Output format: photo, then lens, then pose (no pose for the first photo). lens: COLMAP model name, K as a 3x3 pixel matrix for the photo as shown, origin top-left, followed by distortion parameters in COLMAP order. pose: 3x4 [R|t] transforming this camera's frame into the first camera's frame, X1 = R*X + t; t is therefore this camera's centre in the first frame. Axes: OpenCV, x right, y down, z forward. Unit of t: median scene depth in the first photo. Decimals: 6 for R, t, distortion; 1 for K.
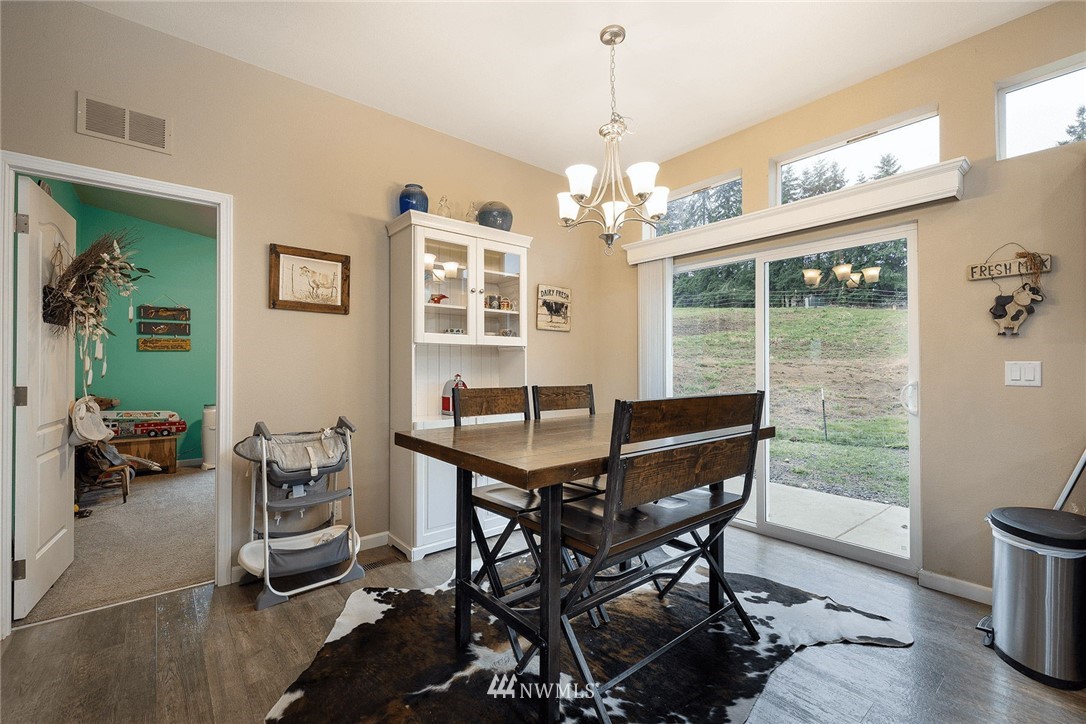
lens RADIAL K [[465.4, 0, 540.0], [0, 465.4, 359.7], [0, 0, 1]] dist [0.007525, -0.000244]
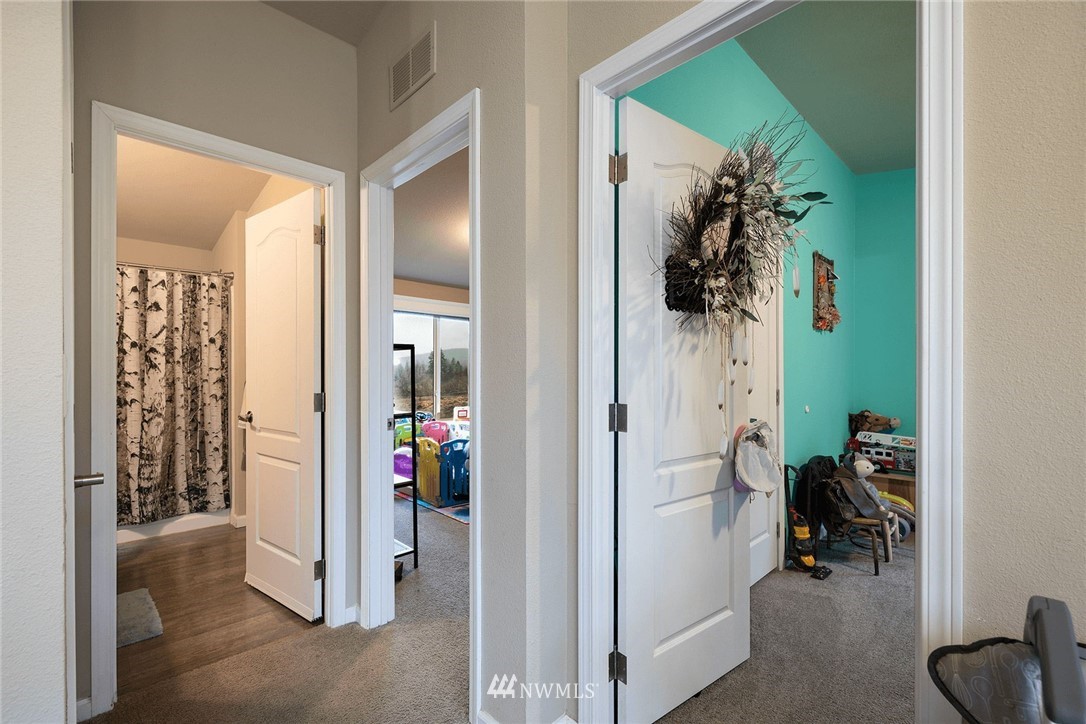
lens RADIAL K [[462.6, 0, 543.4], [0, 462.6, 374.9], [0, 0, 1]] dist [0.012719, 0.000067]
pose [[0.072918, 0.004220, -0.997329, -0.236446], [0.008531, 0.999952, 0.004855, 0.005679], [0.997301, -0.008863, 0.072879, 0.455186]]
